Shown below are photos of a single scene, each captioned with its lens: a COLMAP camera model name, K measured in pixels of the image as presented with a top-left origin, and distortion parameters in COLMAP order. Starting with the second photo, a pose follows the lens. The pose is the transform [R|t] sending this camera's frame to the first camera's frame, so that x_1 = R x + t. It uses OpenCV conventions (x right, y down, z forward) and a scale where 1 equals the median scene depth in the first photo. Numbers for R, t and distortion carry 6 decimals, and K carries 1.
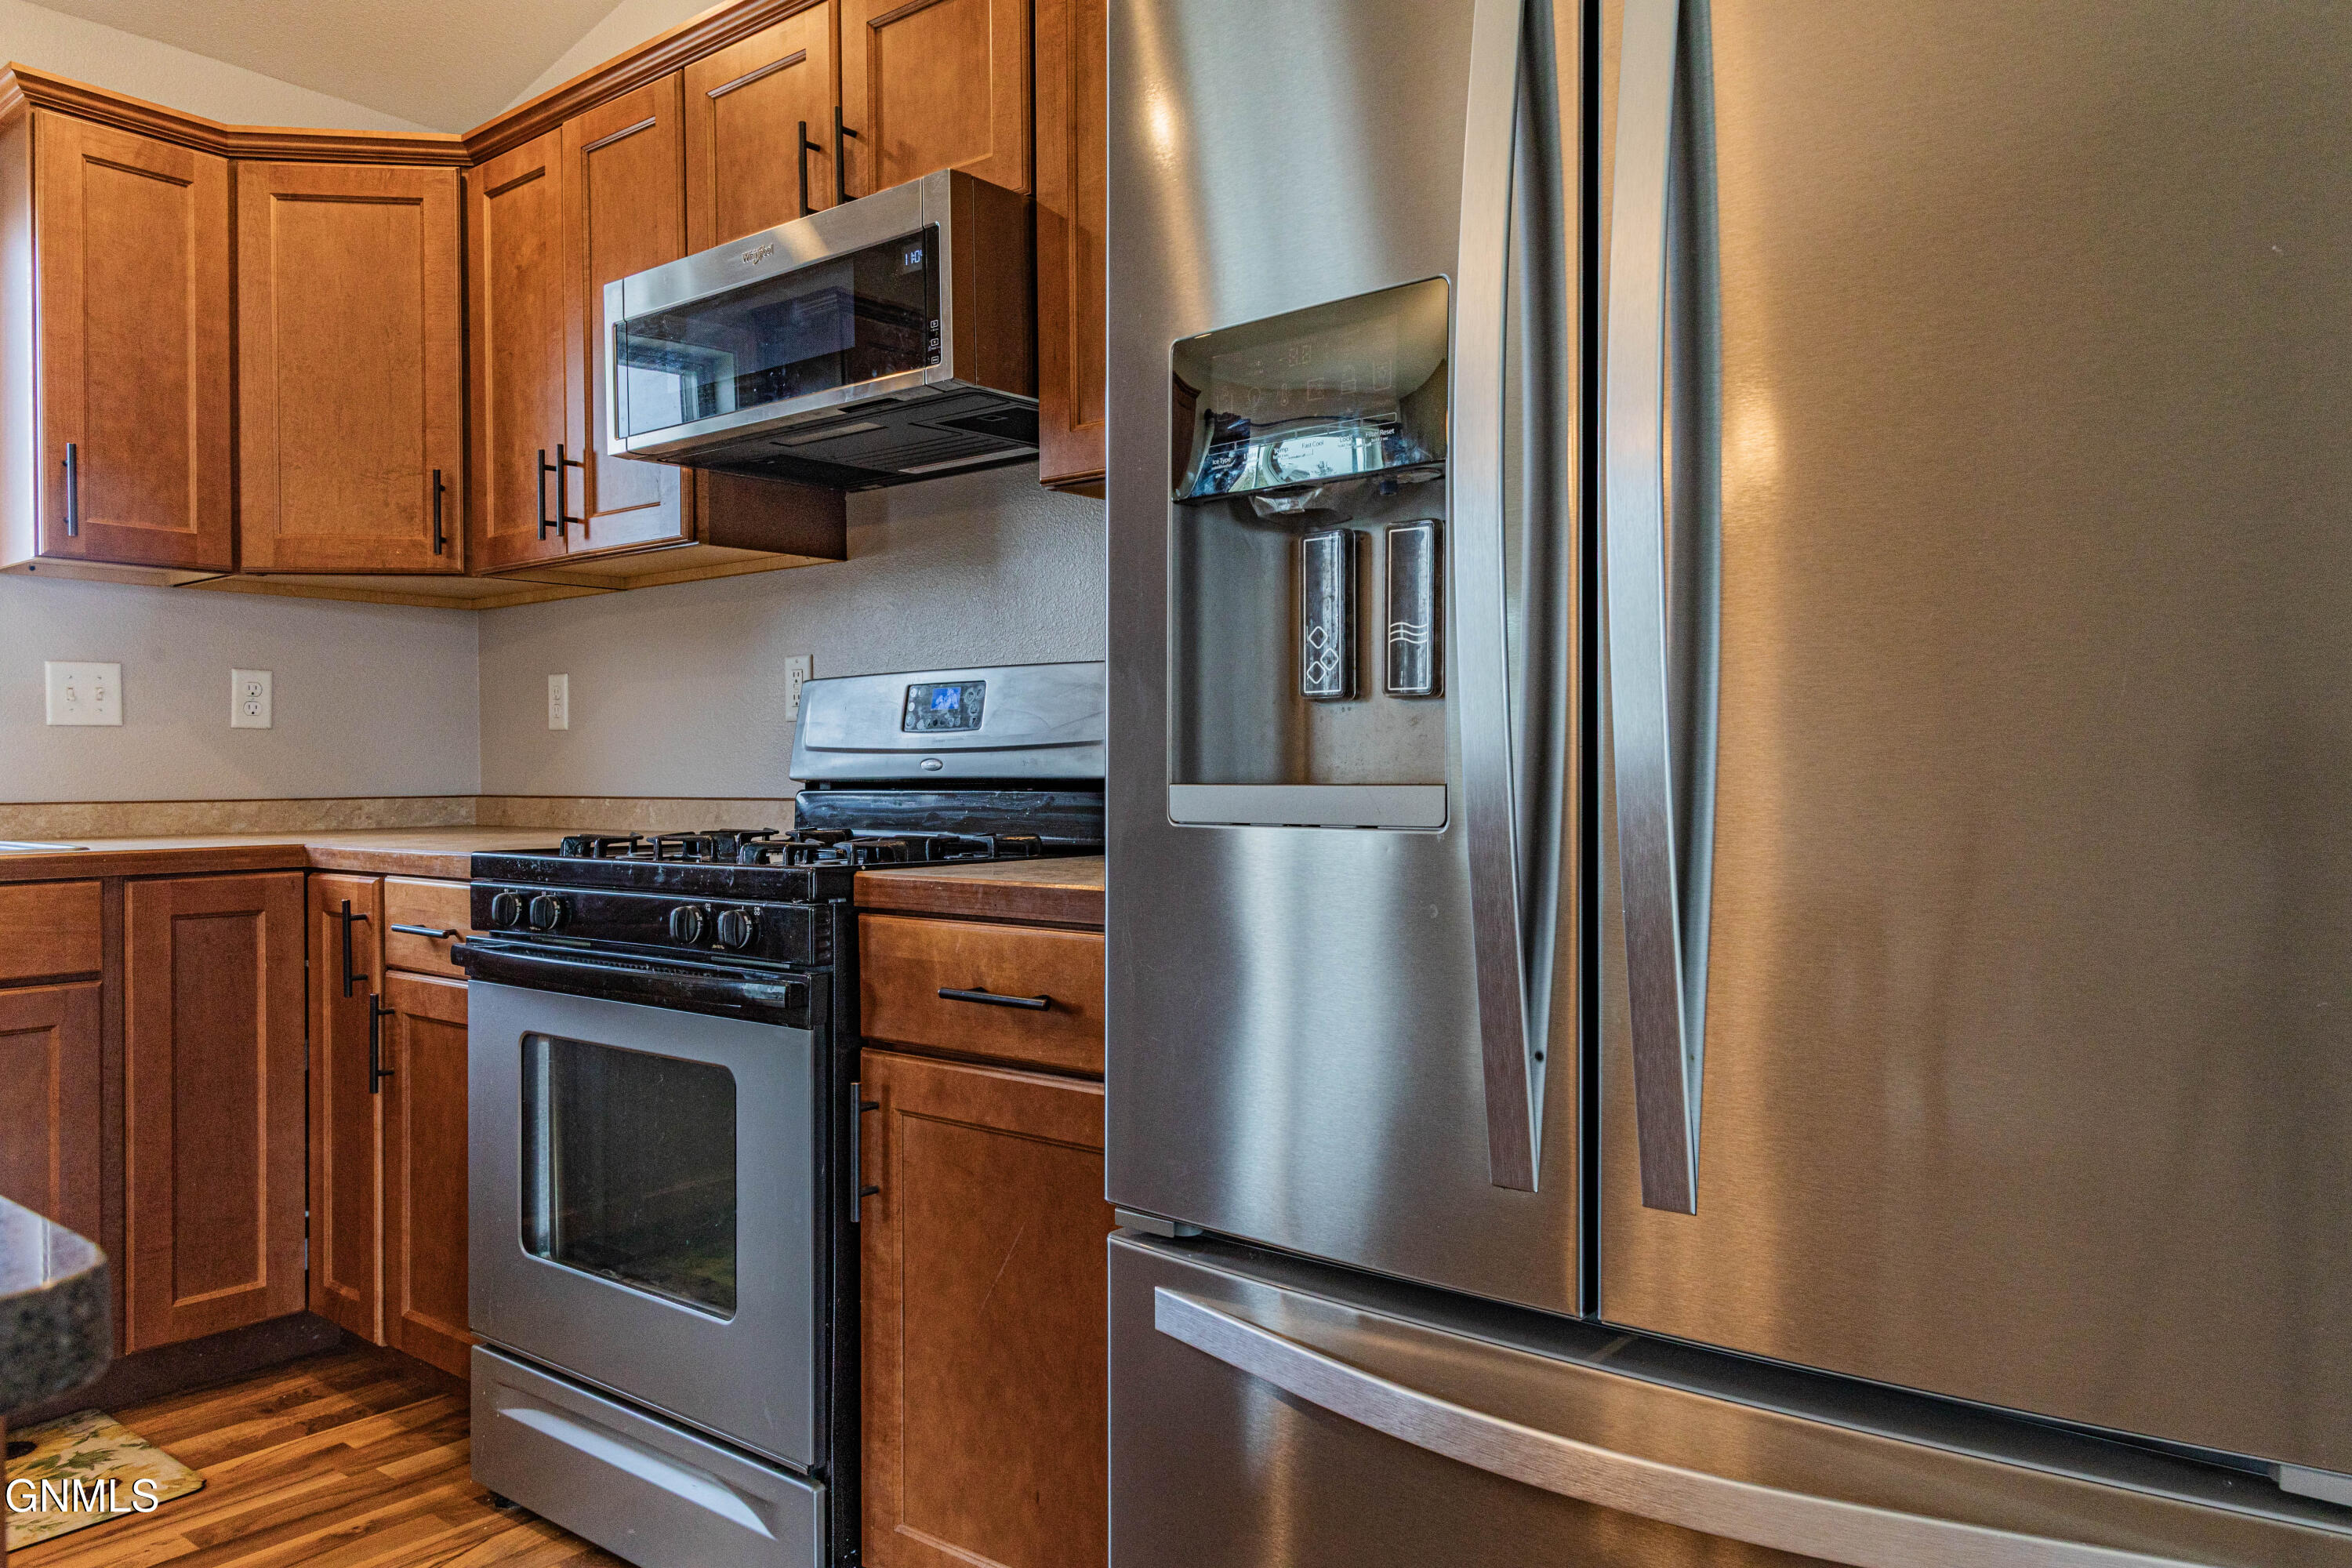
lens RADIAL K [[1616.3, 0, 1176.9], [0, 1616.3, 774.6], [0, 0, 1]] dist [0.022512, -0.012706]
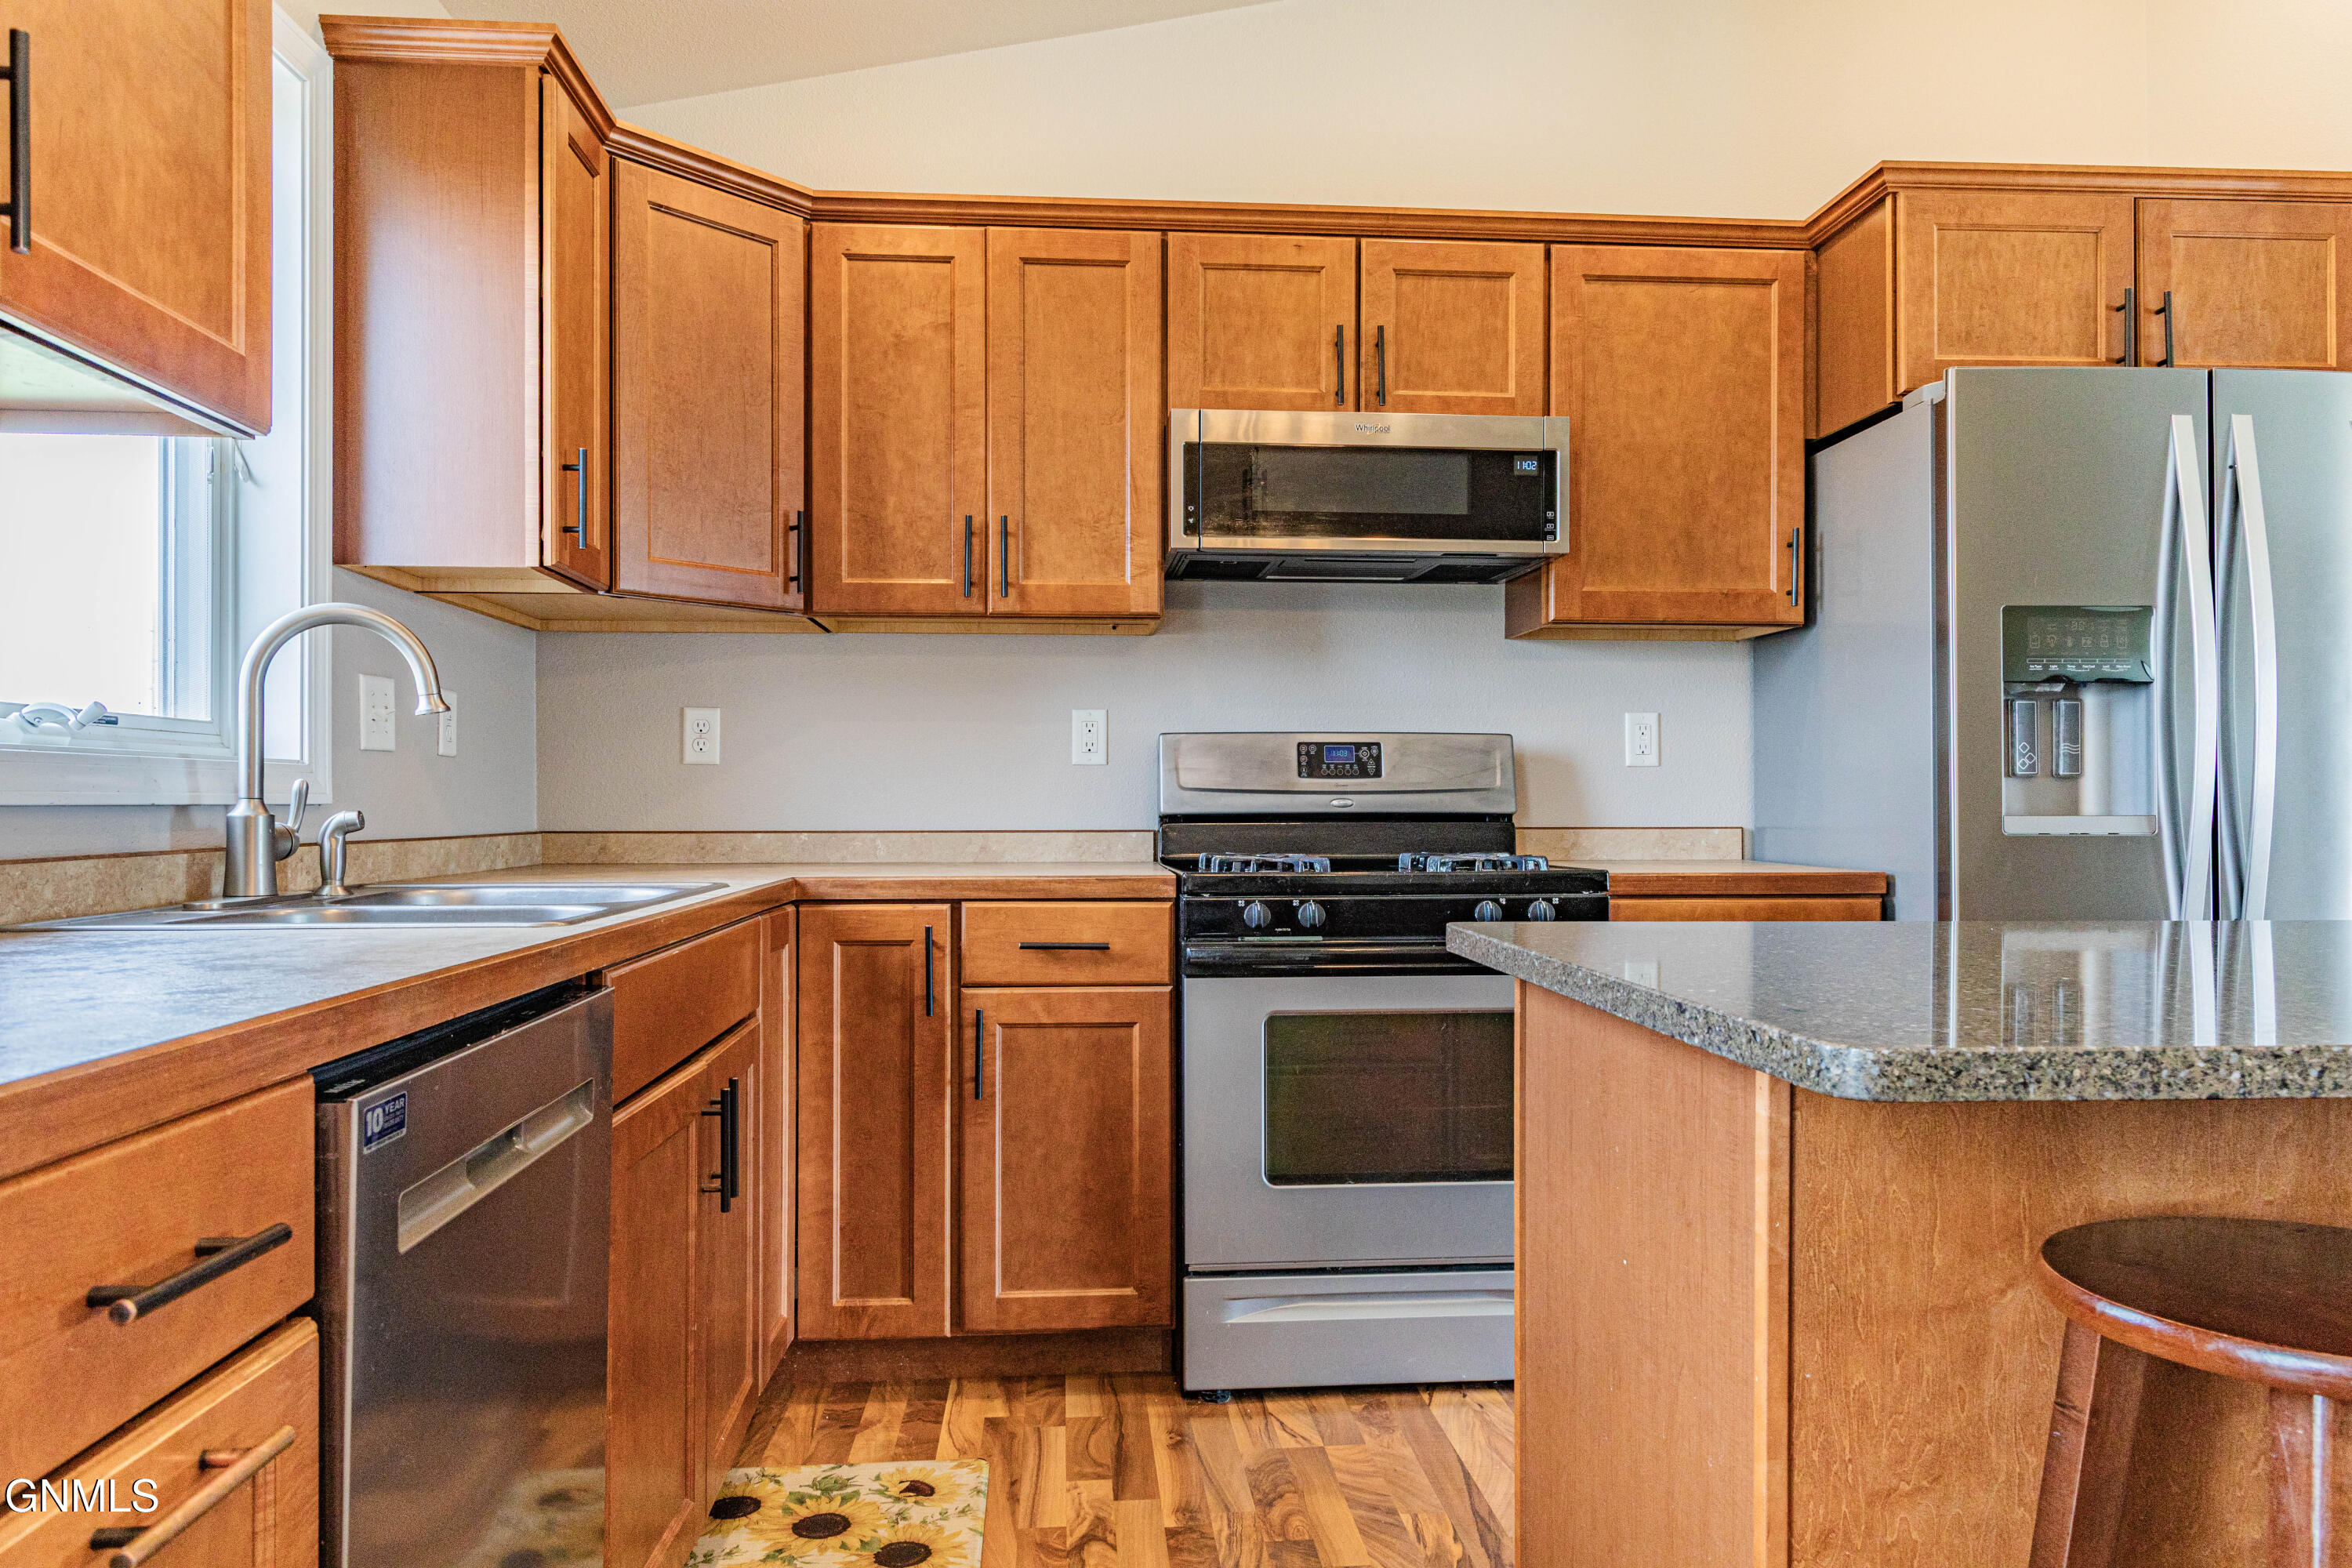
lens RADIAL K [[1616.3, 0, 1187.1], [0, 1616.3, 795.9], [0, 0, 1]] dist [0.022512, -0.012706]
pose [[0.722841, 0.009763, 0.690945, -1.180840], [-0.002082, 0.999926, -0.011951, 0.004226], [-0.691011, 0.007200, 0.722808, 0.113740]]
